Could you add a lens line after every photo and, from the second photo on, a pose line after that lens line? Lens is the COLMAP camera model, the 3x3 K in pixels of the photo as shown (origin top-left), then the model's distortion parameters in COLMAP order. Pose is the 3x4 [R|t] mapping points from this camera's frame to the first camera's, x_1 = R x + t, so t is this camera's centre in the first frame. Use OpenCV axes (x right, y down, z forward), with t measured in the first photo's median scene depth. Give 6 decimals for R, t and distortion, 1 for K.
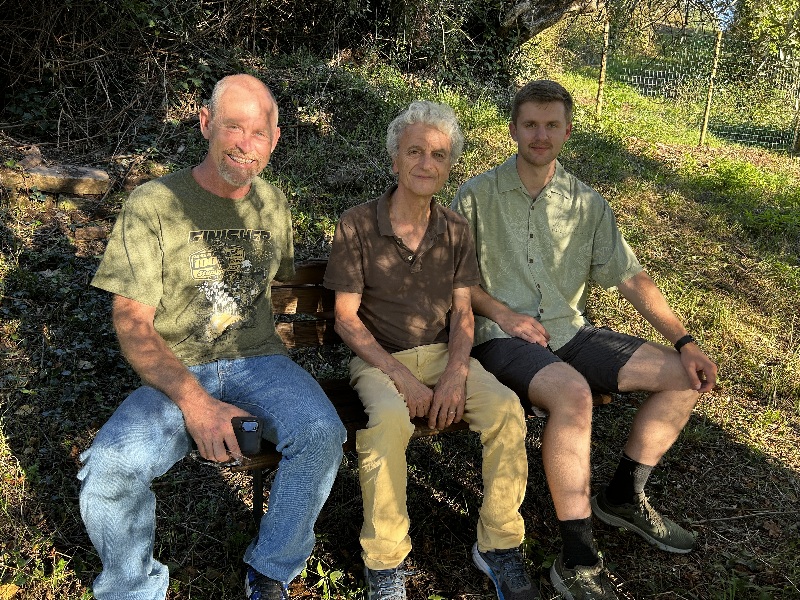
lens RADIAL K [[622.5, 0, 400.0], [0, 622.5, 300.0], [0, 0, 1]] dist [-0.004034, -0.003040]
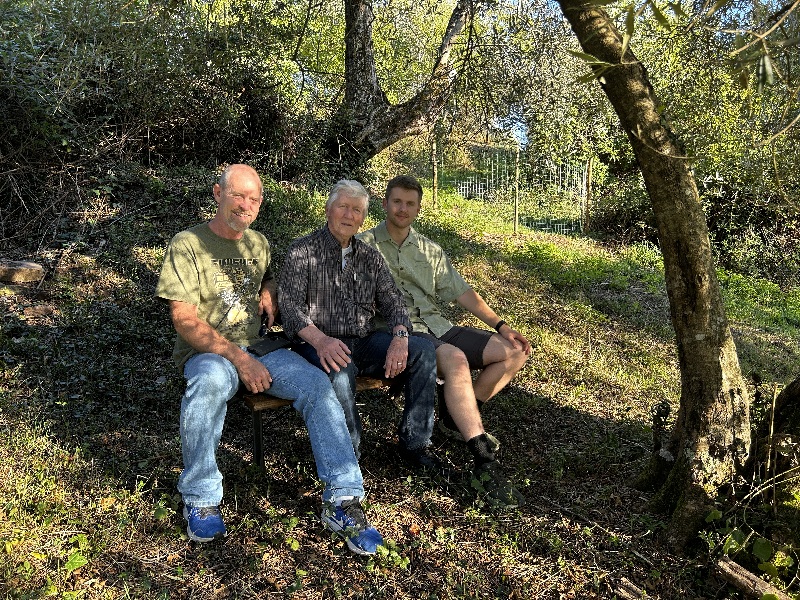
lens RADIAL K [[600.9, 0, 400.0], [0, 600.9, 300.0], [0, 0, 1]] dist [-0.005448, -0.008832]
pose [[0.968797, -0.065499, 0.239045, -0.089551], [0.104274, 0.982655, -0.153349, 0.095973], [-0.224855, 0.173490, 0.958823, -0.191543]]
